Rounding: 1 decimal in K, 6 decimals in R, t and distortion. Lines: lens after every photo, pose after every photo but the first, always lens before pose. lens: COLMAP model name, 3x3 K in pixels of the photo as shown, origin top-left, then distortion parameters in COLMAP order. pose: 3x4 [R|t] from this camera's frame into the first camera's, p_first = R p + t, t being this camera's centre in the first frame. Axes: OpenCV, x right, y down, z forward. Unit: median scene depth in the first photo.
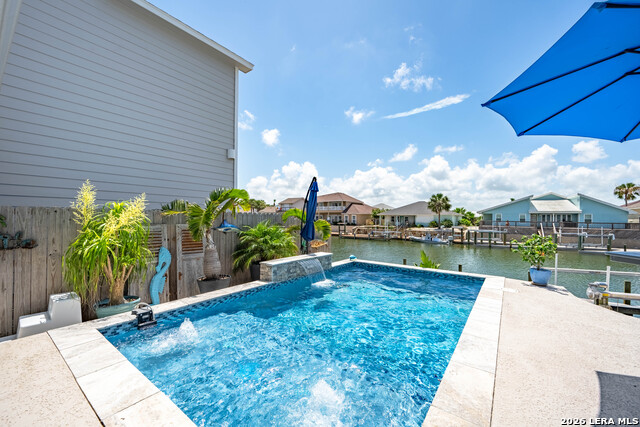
lens RADIAL K [[254.2, 0, 320.0], [0, 254.2, 213.5], [0, 0, 1]] dist [-0.000050, -0.000015]
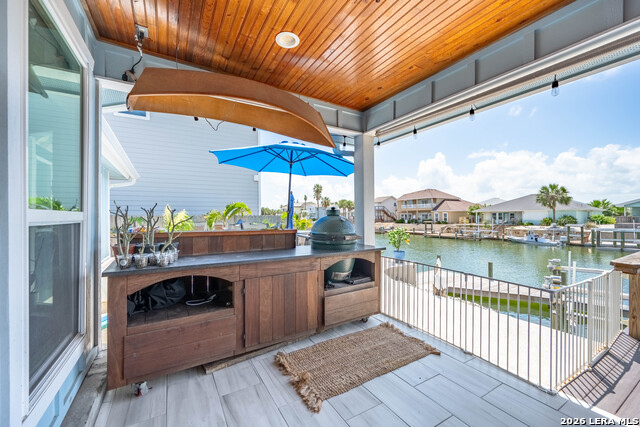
lens RADIAL K [[260.1, 0, 320.0], [0, 260.1, 213.5], [0, 0, 1]] dist [-0.000253, -0.000067]
pose [[0.919347, -0.021308, -0.392869, 0.101405], [0.022955, 0.999736, -0.000507, -0.000515], [0.392777, -0.008552, 0.919594, -0.051192]]
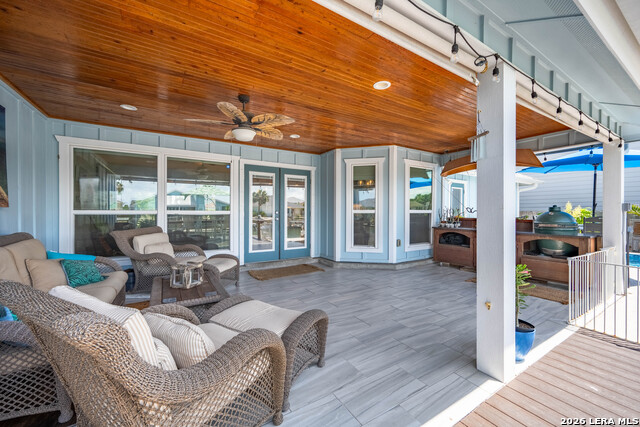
lens RADIAL K [[254.2, 0, 320.0], [0, 254.2, 213.5], [0, 0, 1]] dist [-0.000050, -0.000015]
pose [[-0.374685, -0.003612, -0.927145, 0.506826], [0.003338, 0.999981, -0.005245, 0.004955], [0.927146, -0.005059, -0.374665, 0.019442]]
